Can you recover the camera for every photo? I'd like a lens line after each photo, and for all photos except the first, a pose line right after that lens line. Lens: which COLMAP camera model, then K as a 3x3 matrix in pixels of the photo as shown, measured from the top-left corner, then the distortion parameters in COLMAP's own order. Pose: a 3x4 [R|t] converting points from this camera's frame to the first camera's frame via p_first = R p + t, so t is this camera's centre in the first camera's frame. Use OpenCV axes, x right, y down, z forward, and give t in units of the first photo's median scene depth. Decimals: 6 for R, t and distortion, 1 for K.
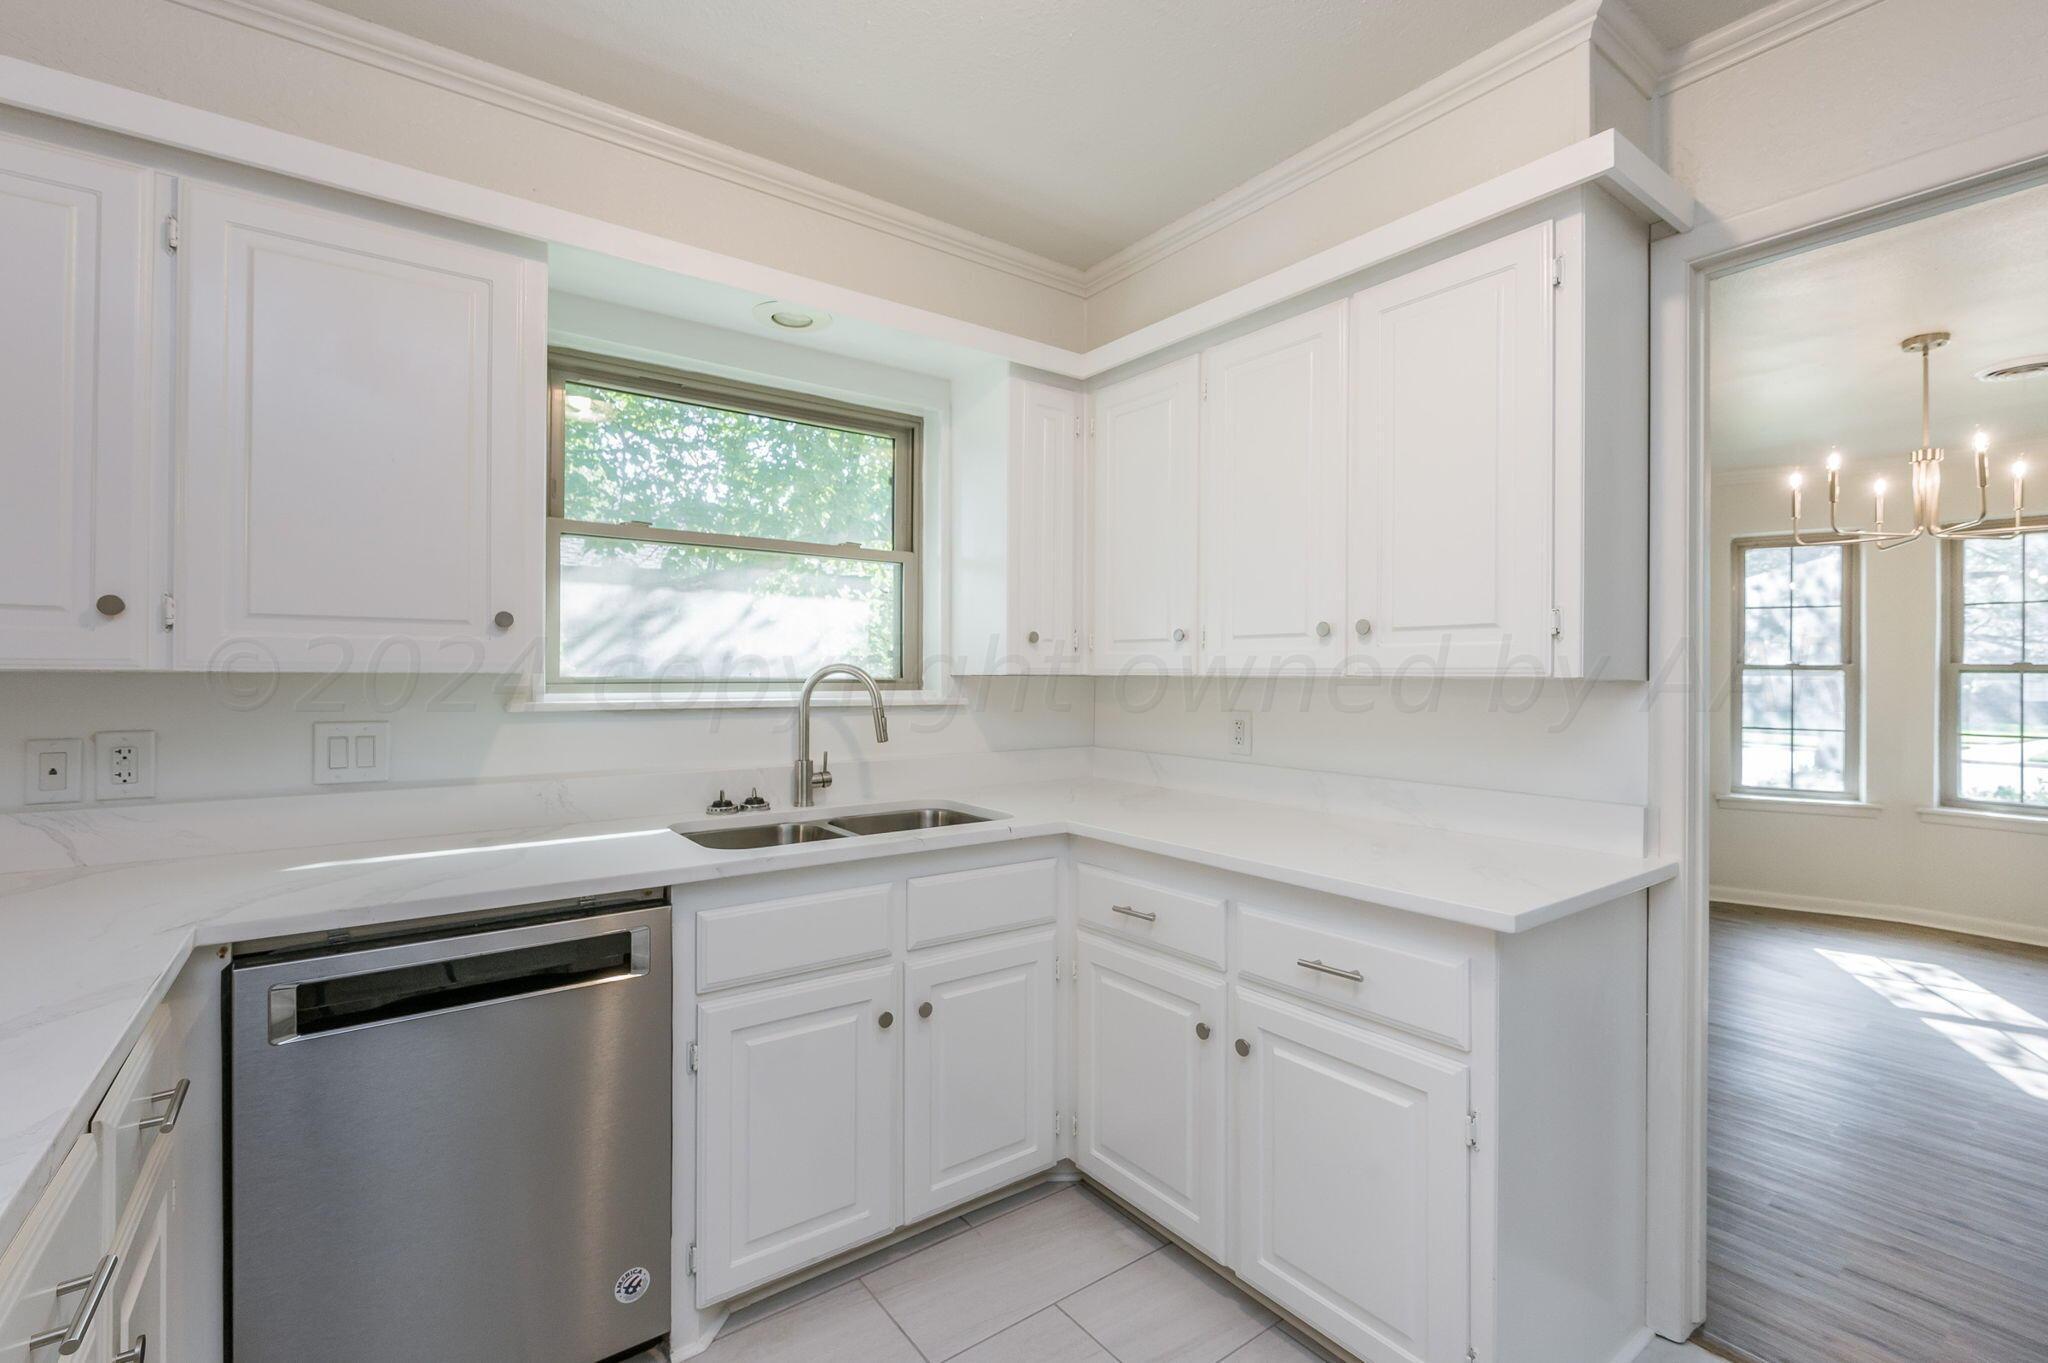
lens RADIAL K [[911.0, 0, 1022.0], [0, 911.0, 659.5], [0, 0, 1]] dist [-0.000362, -0.000404]
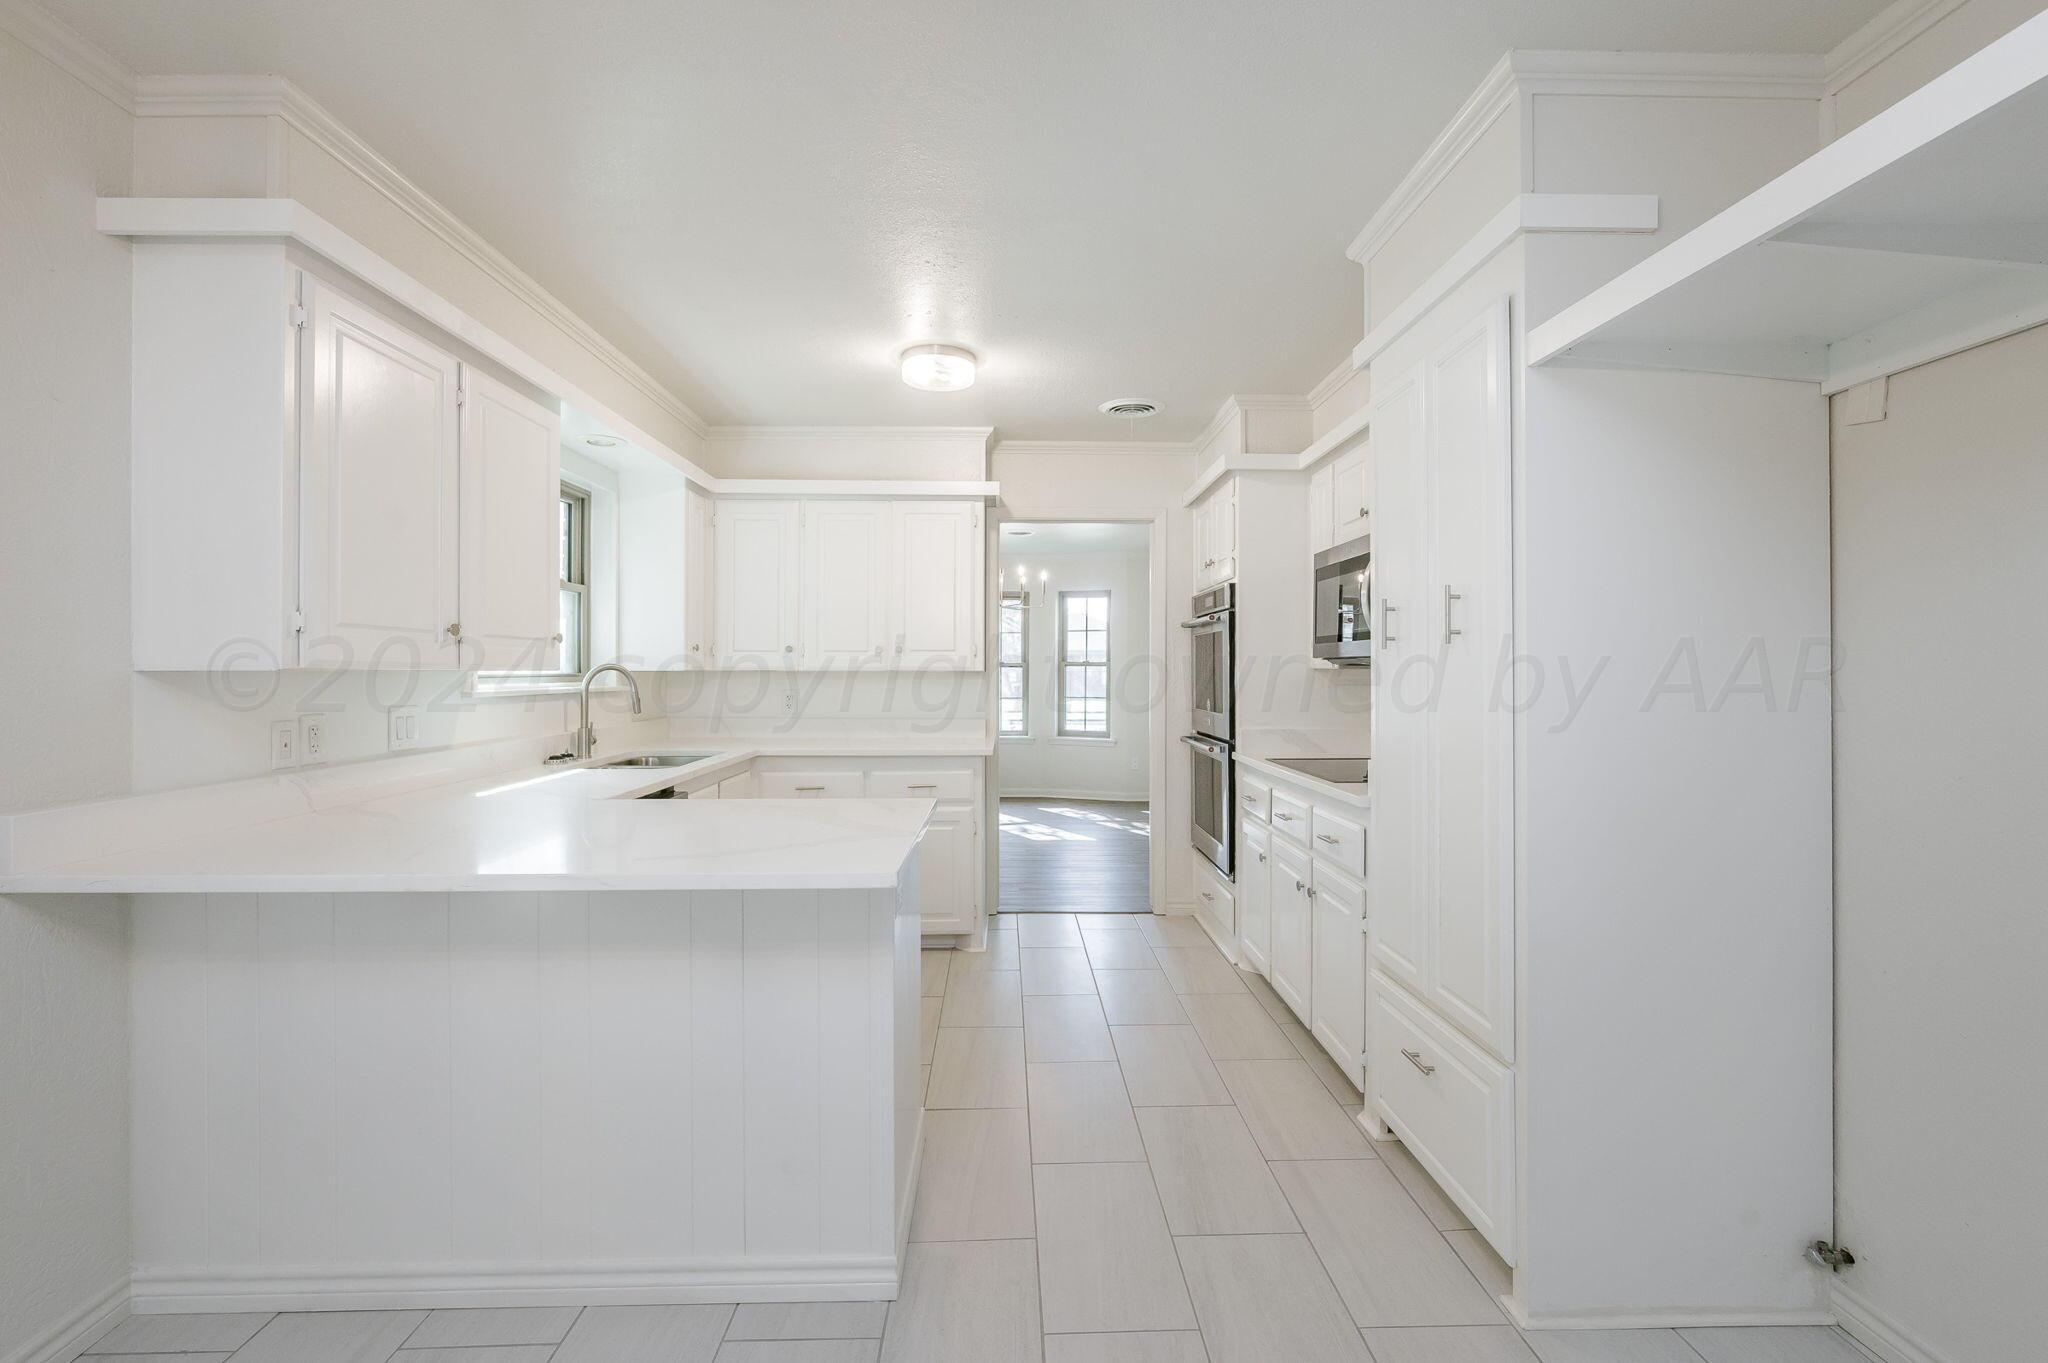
lens RADIAL K [[911.0, 0, 1022.0], [0, 911.0, 659.5], [0, 0, 1]] dist [-0.000362, -0.000404]
pose [[0.562272, 0.007194, 0.826921, -1.253960], [-0.009669, 0.999951, -0.002124, -0.007133], [-0.826896, -0.006801, 0.562314, -0.510941]]
